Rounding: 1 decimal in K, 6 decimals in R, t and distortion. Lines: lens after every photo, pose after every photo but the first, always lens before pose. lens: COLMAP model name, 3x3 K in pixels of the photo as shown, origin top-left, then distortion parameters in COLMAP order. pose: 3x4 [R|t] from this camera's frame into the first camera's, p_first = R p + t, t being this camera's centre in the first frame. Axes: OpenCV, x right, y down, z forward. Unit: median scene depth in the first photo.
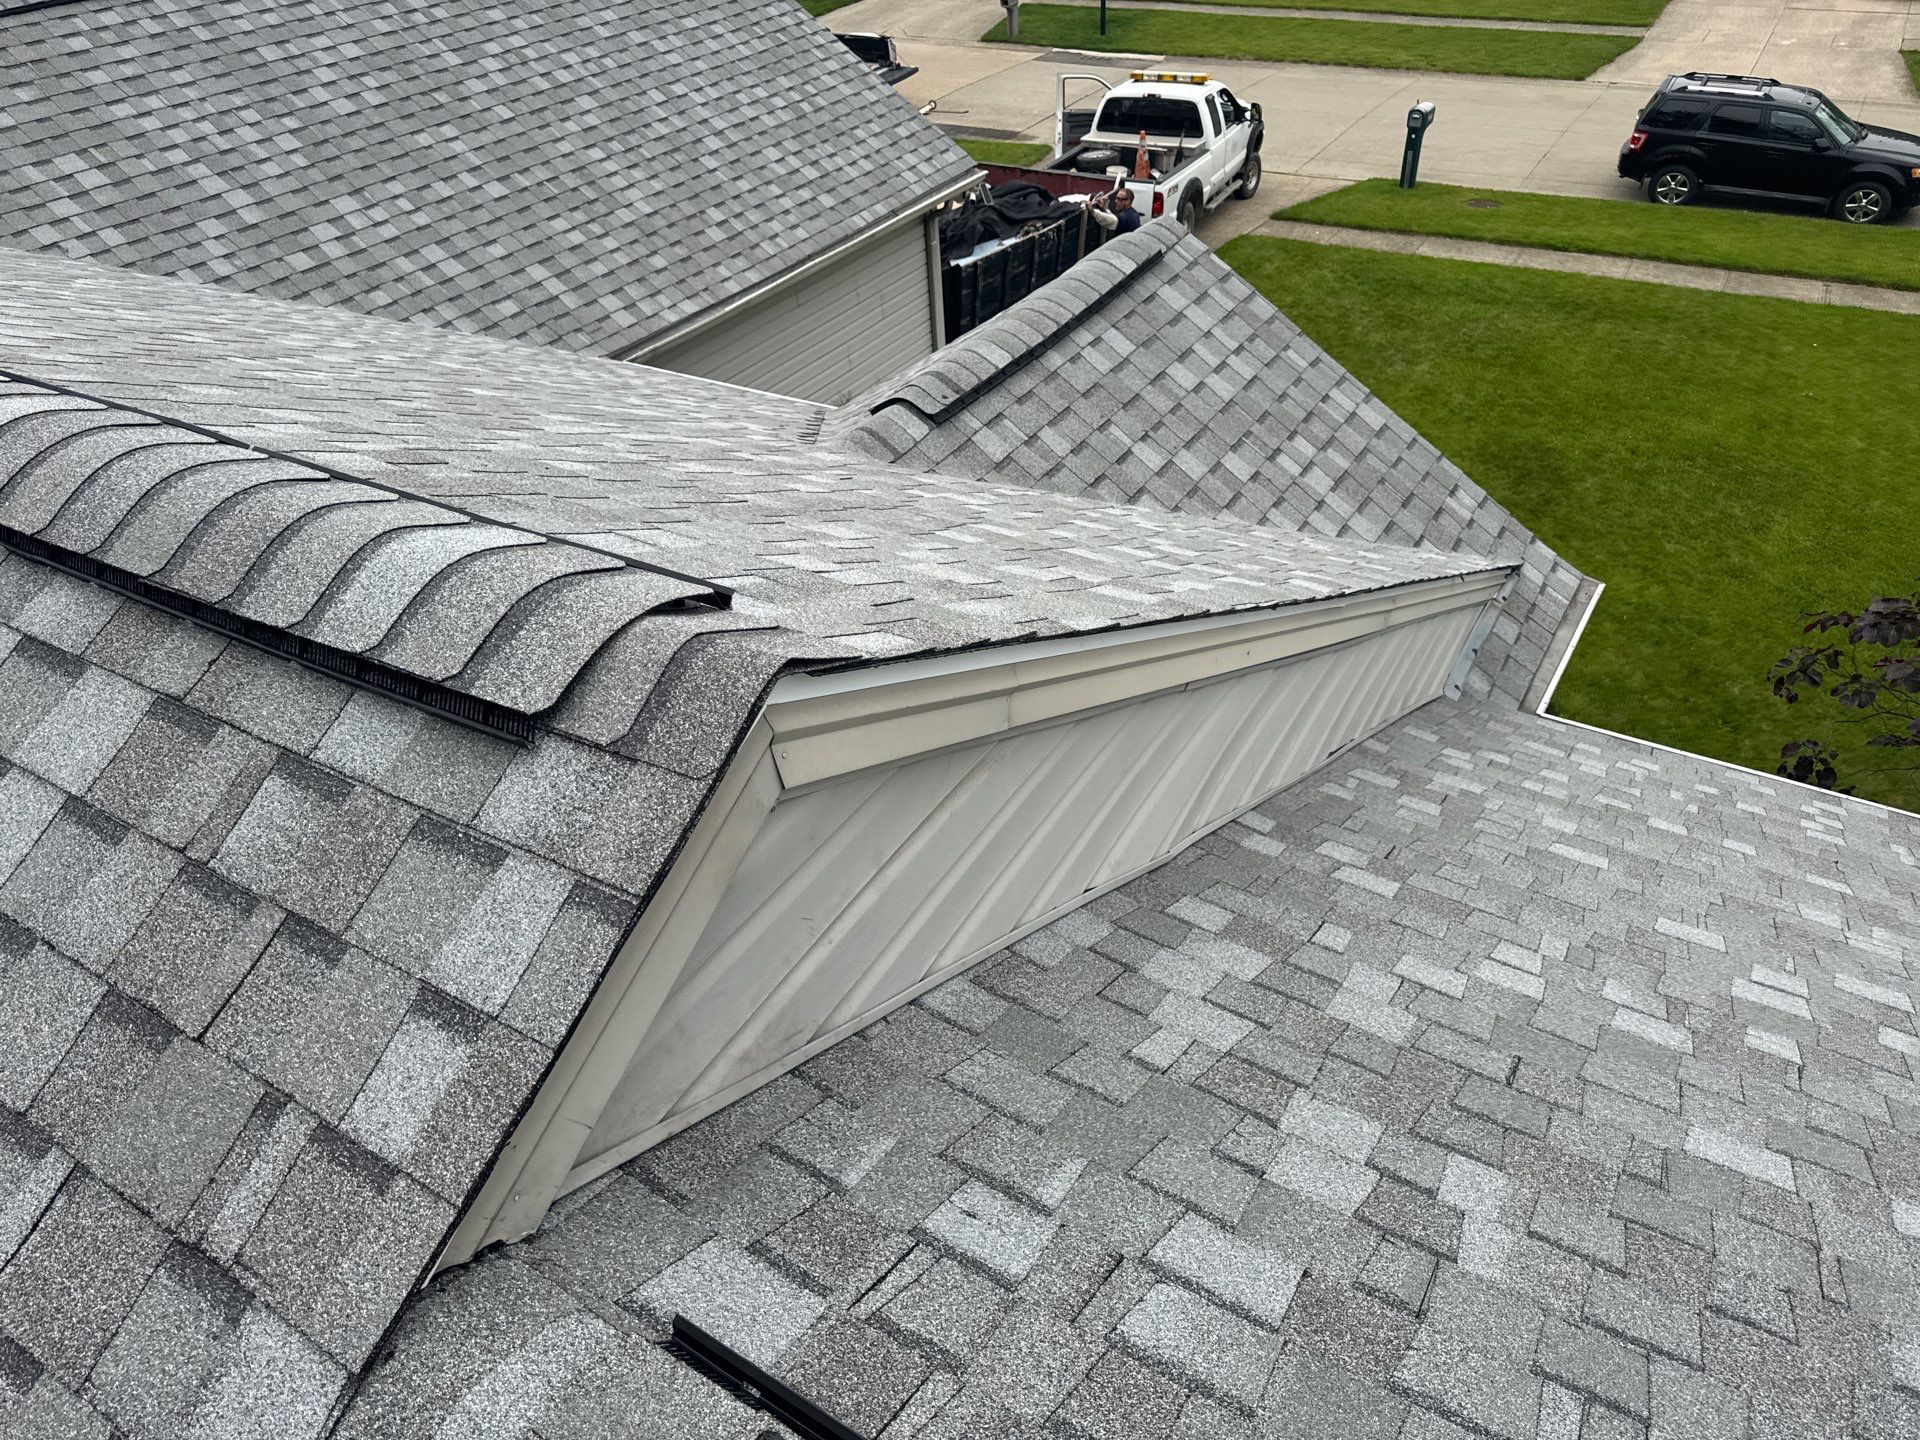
lens RADIAL K [[1368.6, 0, 959.5], [0, 1368.6, 791.3], [0, 0, 1]] dist [-0.003268, -0.001730]
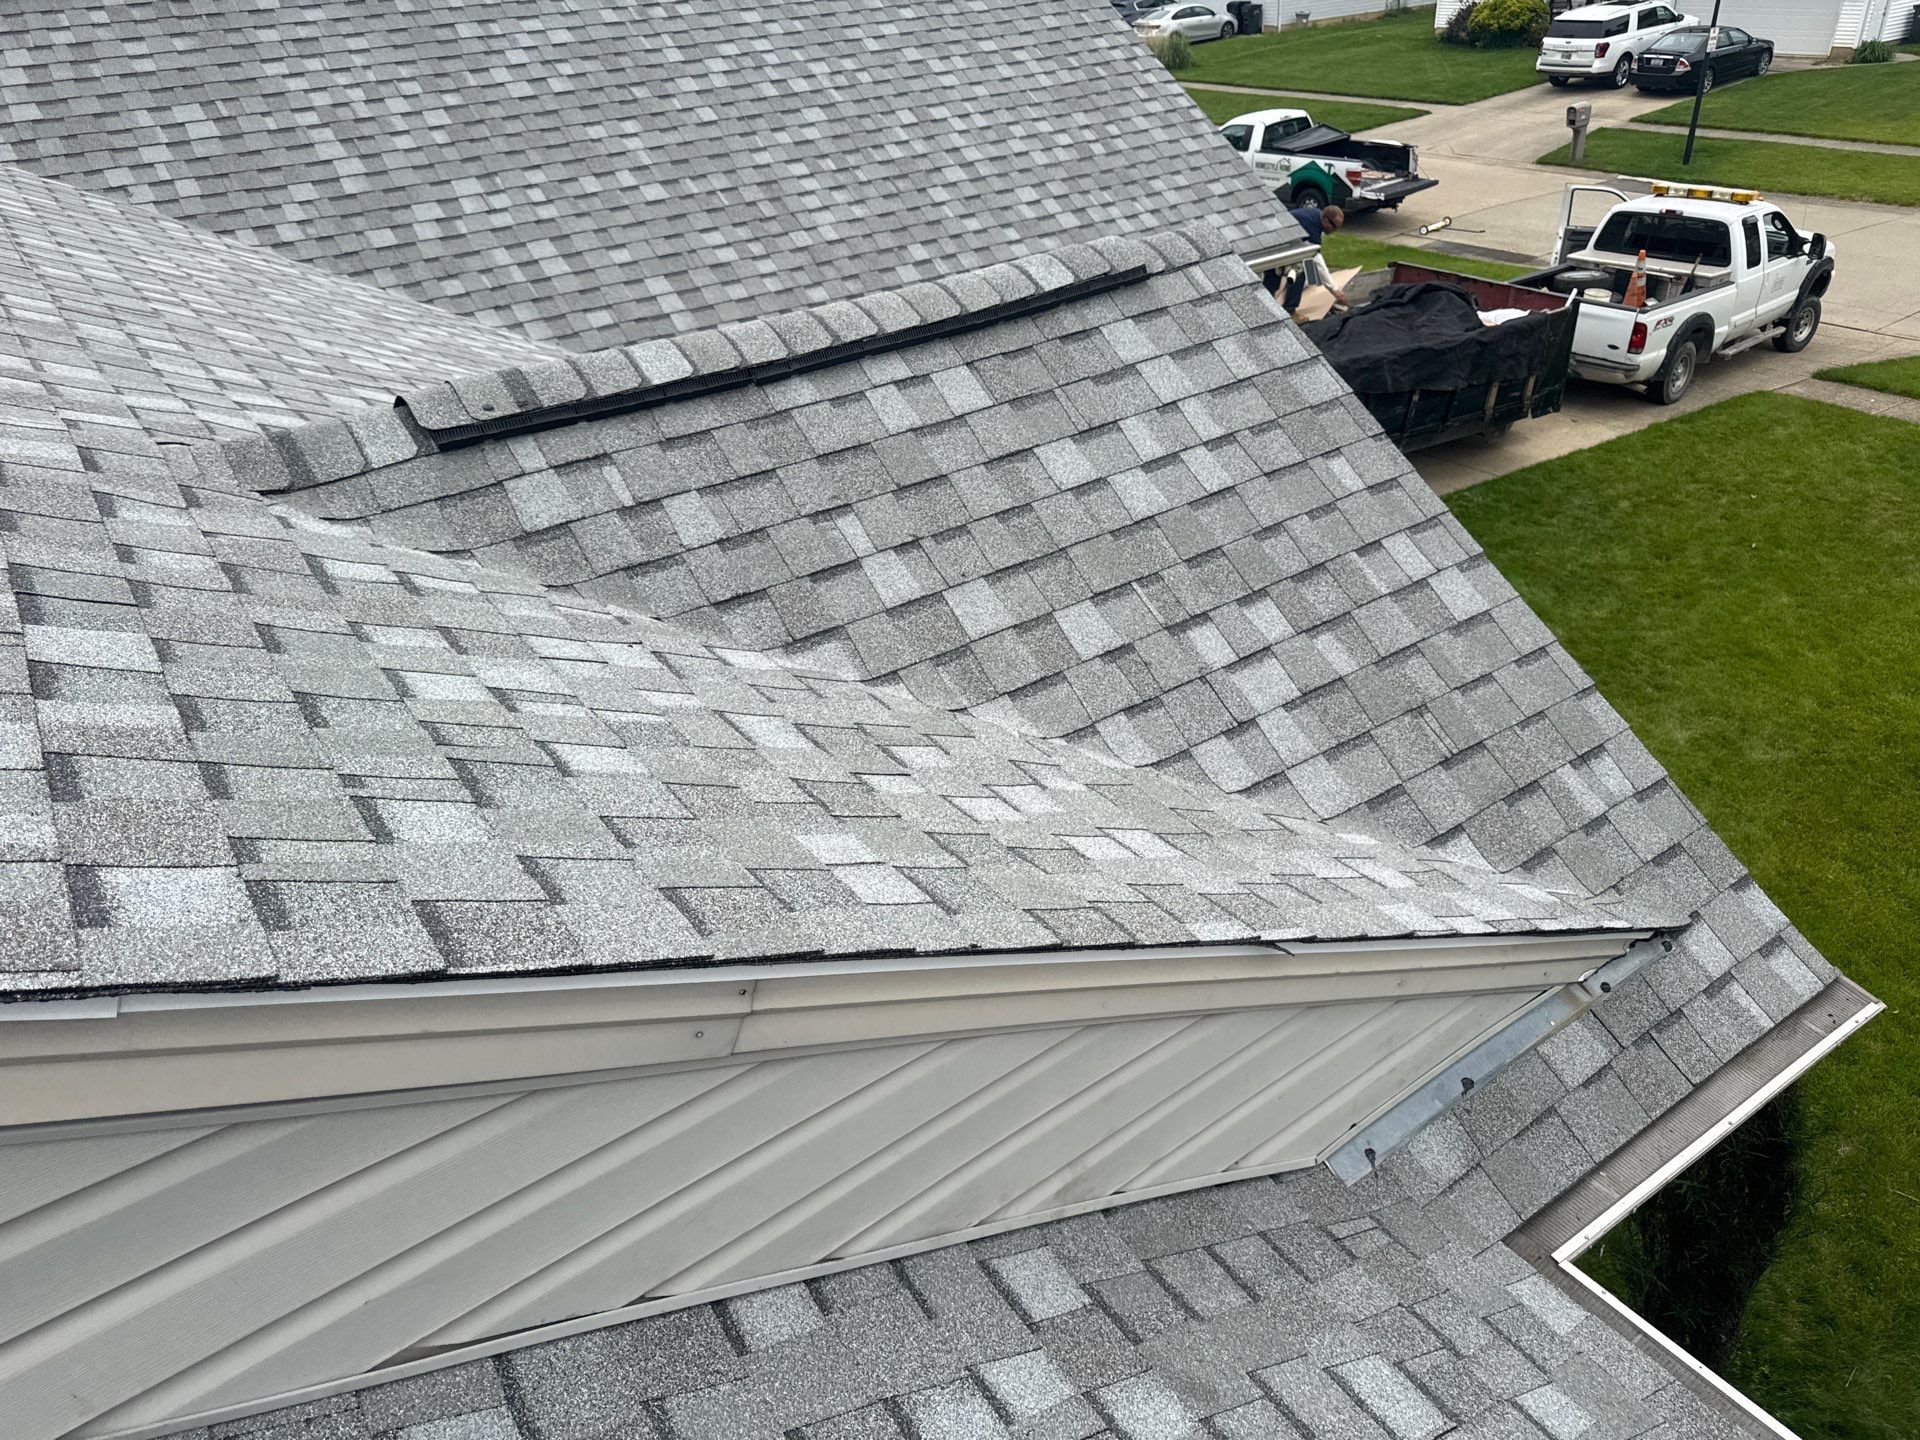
lens RADIAL K [[1368.6, 0, 959.5], [0, 1368.6, 791.3], [0, 0, 1]] dist [-0.003268, -0.001730]
pose [[0.913279, 0.218618, -0.343698, 0.214261], [-0.245693, 0.968652, -0.036722, -0.084460], [0.324896, 0.117982, 0.938362, 0.283183]]
